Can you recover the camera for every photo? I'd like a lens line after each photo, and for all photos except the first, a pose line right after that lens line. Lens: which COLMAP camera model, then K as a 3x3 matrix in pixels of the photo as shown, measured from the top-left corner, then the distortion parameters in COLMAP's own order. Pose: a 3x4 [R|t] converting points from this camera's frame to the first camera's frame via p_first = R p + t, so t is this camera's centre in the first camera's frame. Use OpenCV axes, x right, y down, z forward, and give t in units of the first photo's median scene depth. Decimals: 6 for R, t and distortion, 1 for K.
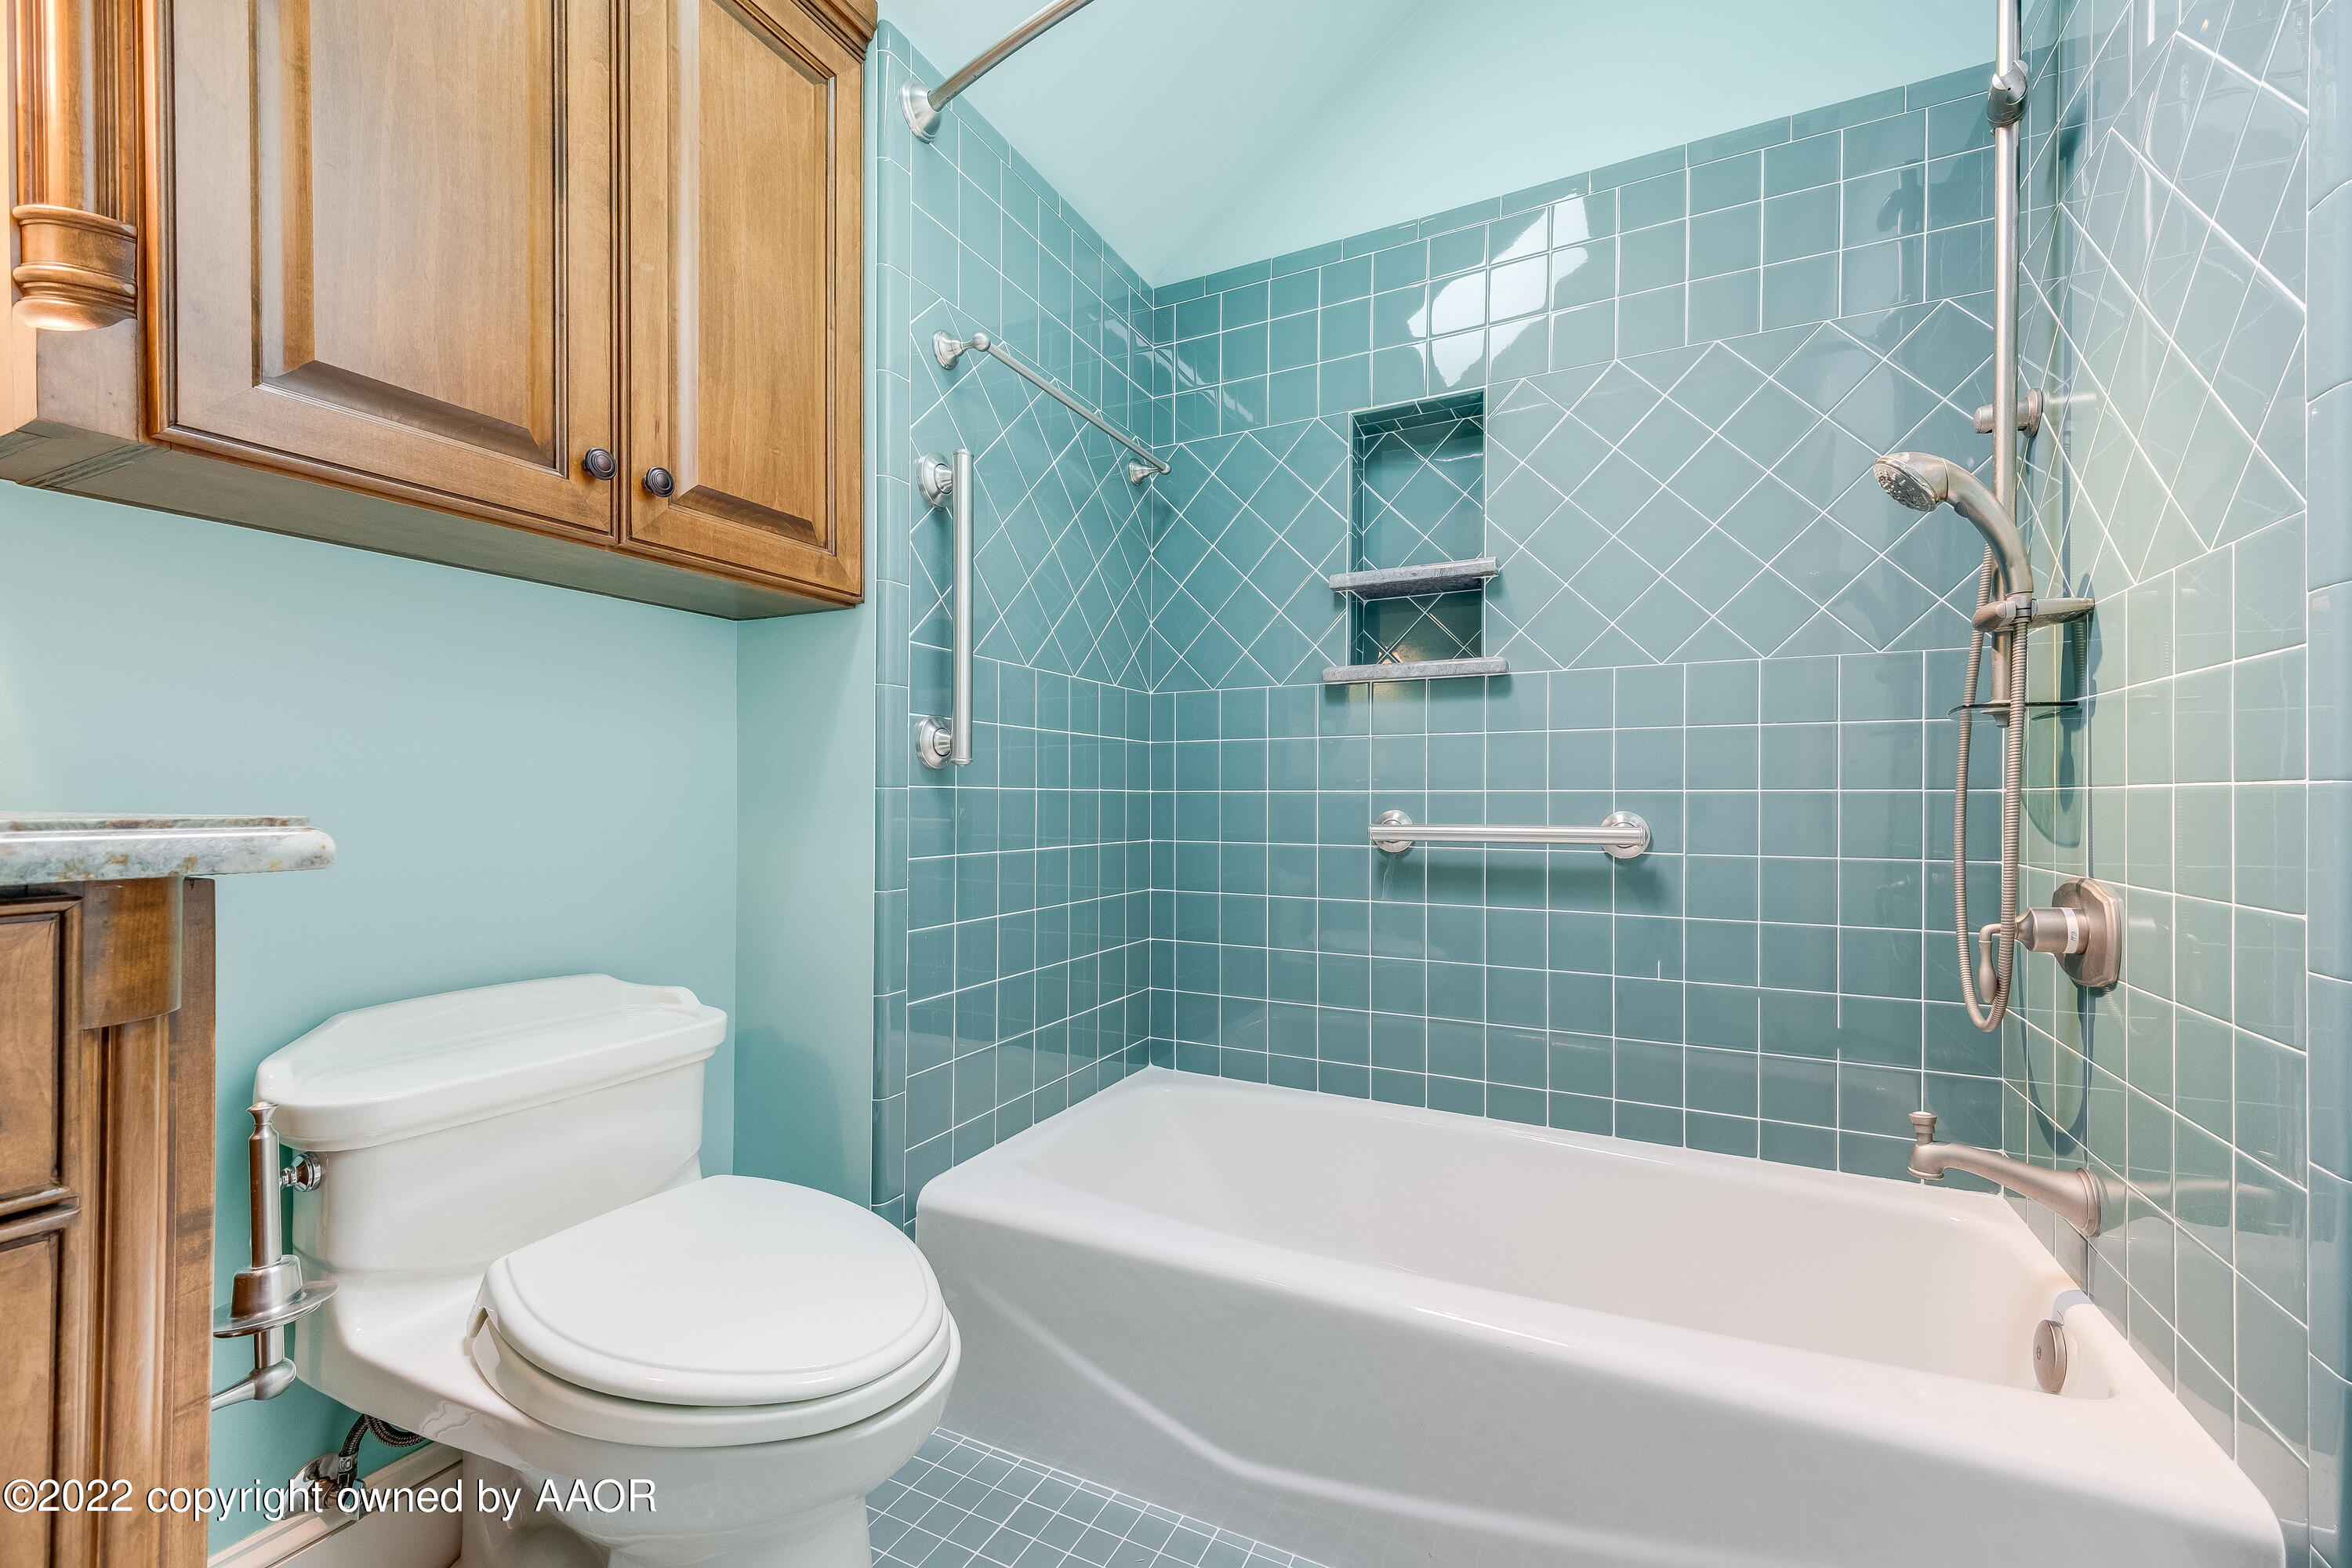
lens RADIAL K [[987.6, 0, 1199.4], [0, 987.6, 797.9], [0, 0, 1]] dist [0.024867, -0.007704]
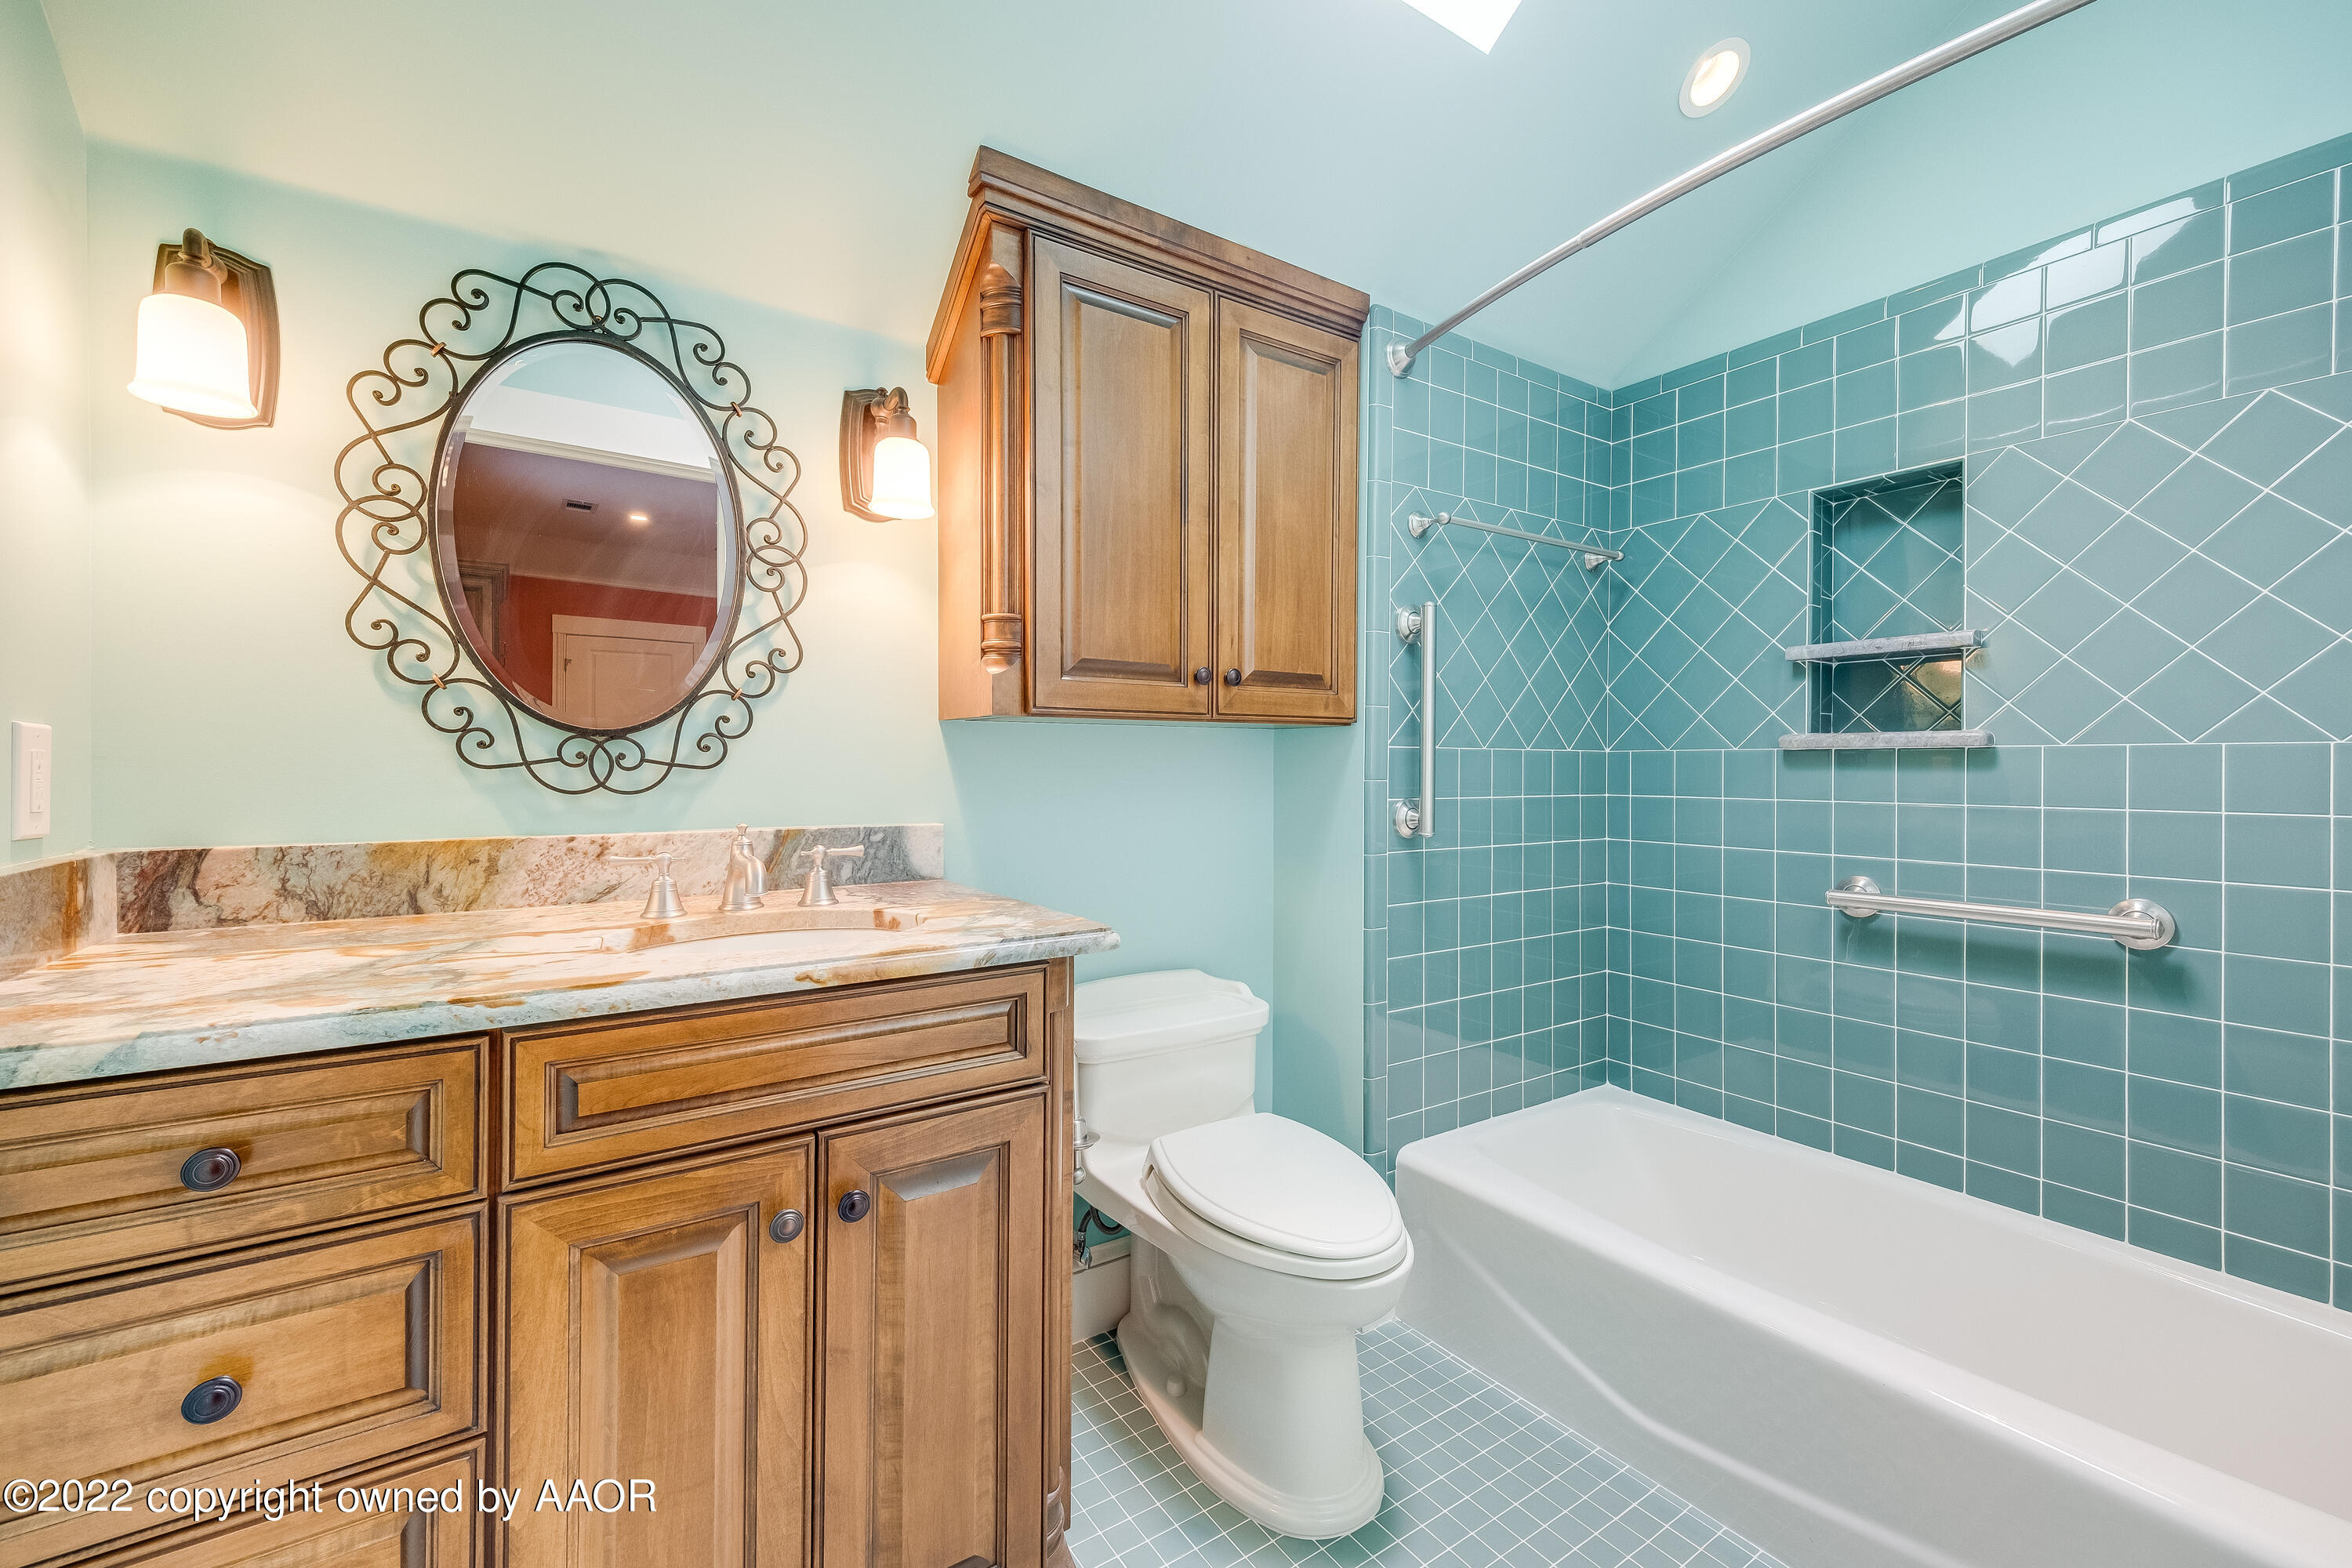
lens RADIAL K [[987.6, 0, 1168.5], [0, 987.6, 772.0], [0, 0, 1]] dist [0.024867, -0.007704]
pose [[0.861675, 0.001471, -0.507458, 0.132207], [-0.000370, 0.999997, 0.002270, -0.121439], [0.507460, -0.001768, 0.861673, -0.316983]]
